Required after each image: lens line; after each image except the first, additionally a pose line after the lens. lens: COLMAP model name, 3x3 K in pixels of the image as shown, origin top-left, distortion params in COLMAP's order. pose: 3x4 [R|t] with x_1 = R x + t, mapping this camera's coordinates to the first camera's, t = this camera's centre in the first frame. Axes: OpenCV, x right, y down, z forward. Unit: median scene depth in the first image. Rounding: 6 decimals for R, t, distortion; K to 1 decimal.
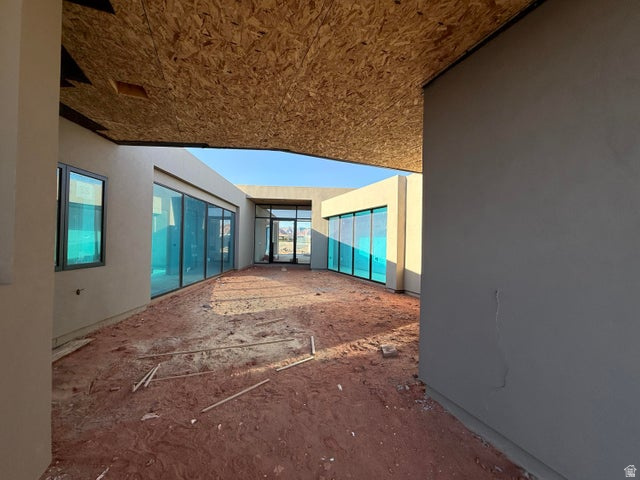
lens RADIAL K [[255.8, 0, 319.8], [0, 255.8, 241.4], [0, 0, 1]] dist [-0.001500, 0.000561]
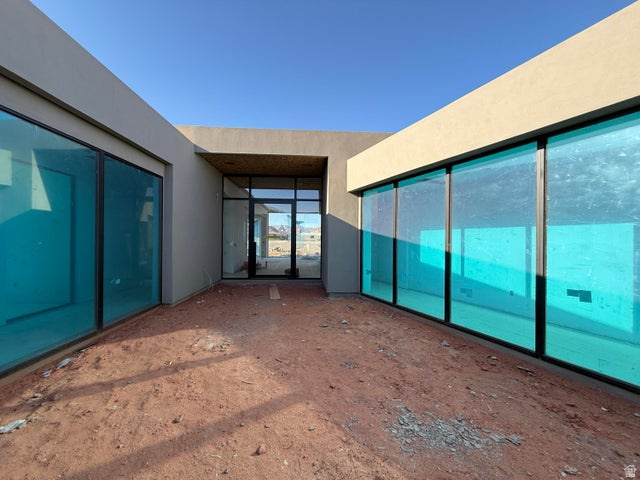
lens RADIAL K [[255.8, 0, 320.3], [0, 255.8, 239.4], [0, 0, 1]] dist [-0.001500, 0.000561]
pose [[0.999486, -0.013803, 0.028919, -0.057141], [0.013785, 0.999905, 0.000847, 0.000341], [-0.028928, -0.000448, 0.999581, 0.449247]]
